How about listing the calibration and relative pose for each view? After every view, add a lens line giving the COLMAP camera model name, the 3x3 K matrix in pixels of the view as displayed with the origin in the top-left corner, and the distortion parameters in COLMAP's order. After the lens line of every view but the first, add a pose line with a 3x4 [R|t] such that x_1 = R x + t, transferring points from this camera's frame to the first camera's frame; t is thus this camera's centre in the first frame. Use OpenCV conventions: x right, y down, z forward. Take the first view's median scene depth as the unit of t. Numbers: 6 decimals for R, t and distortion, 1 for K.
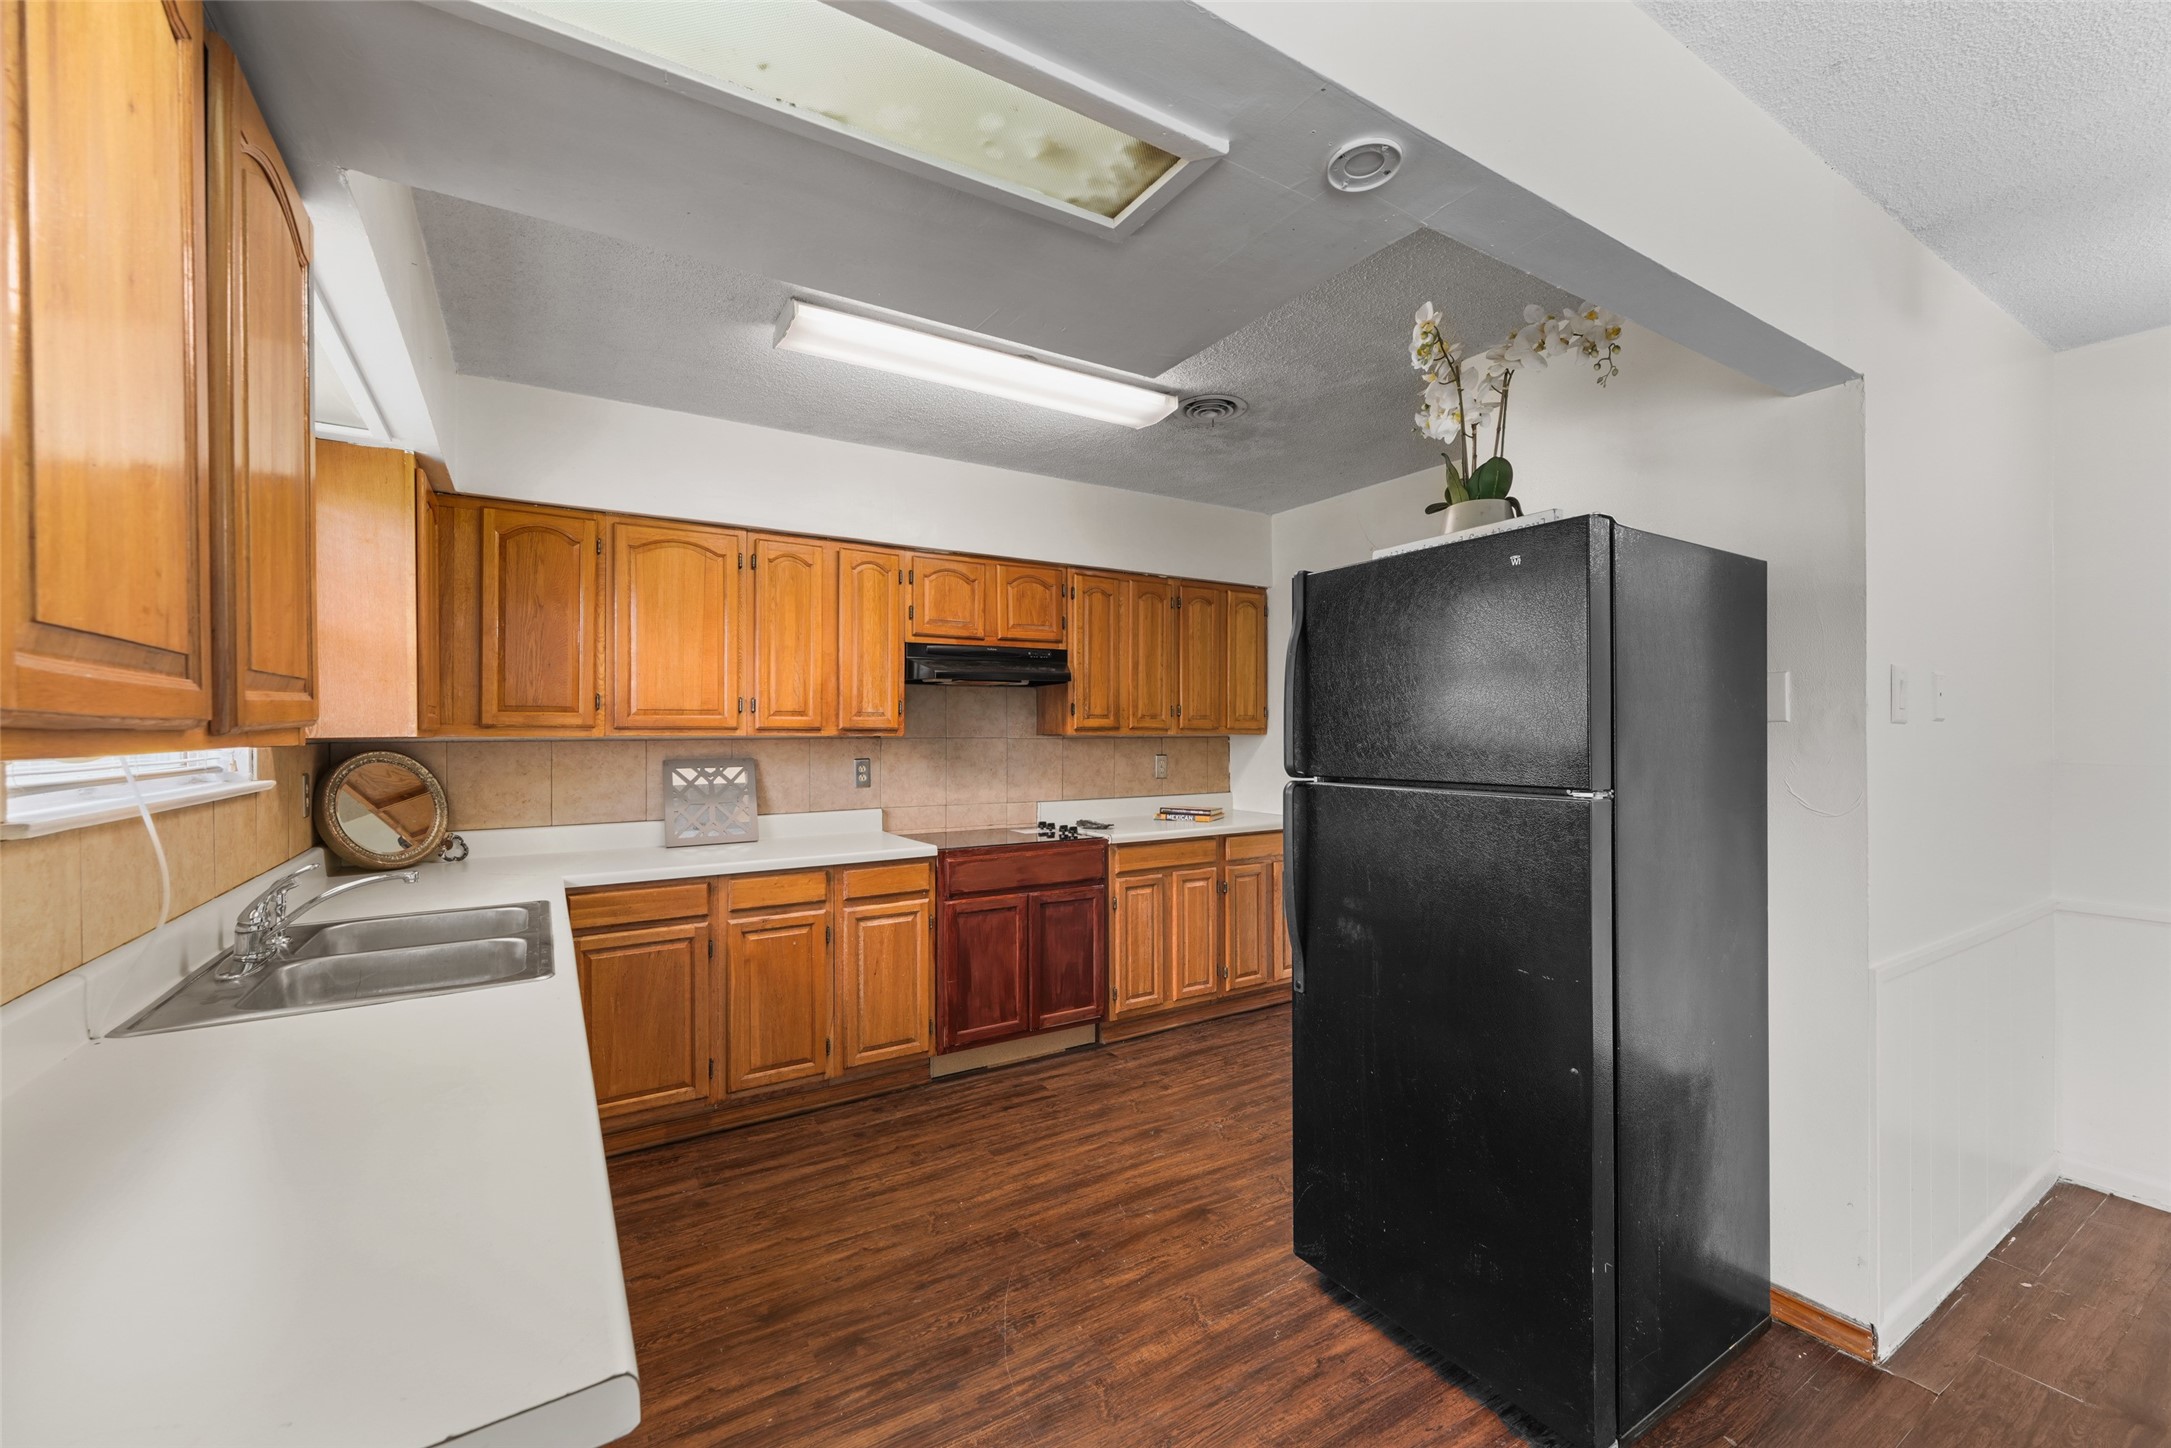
lens RADIAL K [[861.8, 0, 1079.9], [0, 861.8, 731.3], [0, 0, 1]] dist [0.008364, -0.002049]
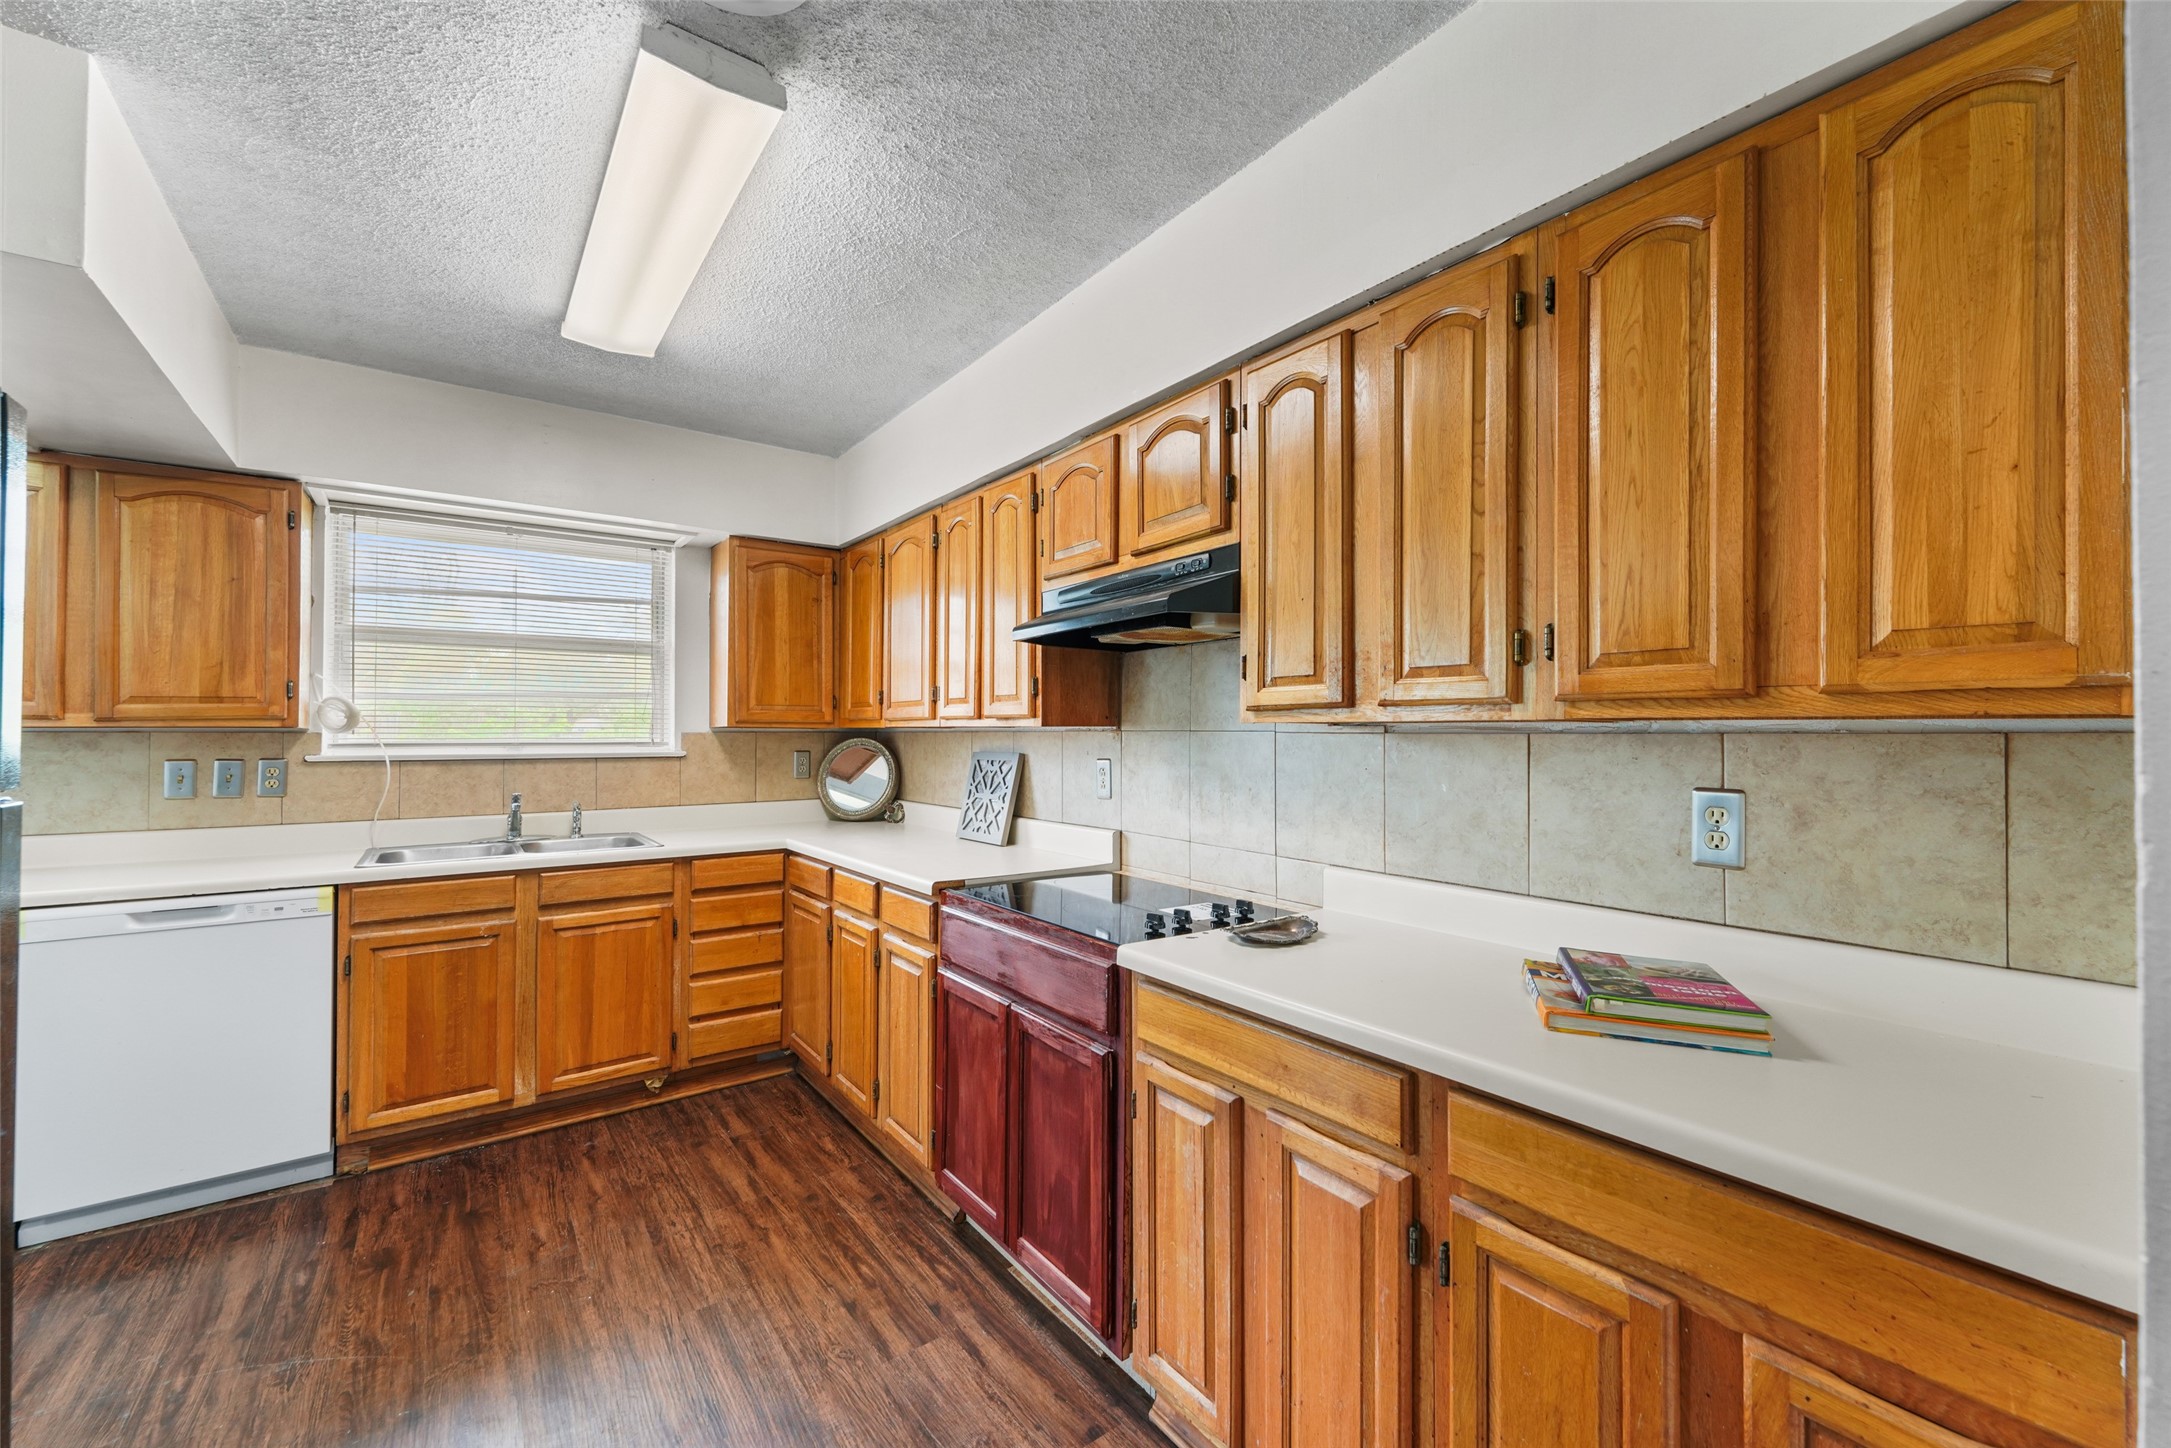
lens RADIAL K [[861.8, 0, 1064.5], [0, 861.8, 716.7], [0, 0, 1]] dist [0.008364, -0.002049]
pose [[0.066031, -0.015553, -0.997696, 0.534546], [0.002624, 0.999878, -0.015413, 0.008455], [0.997814, -0.001600, 0.066064, 1.039395]]
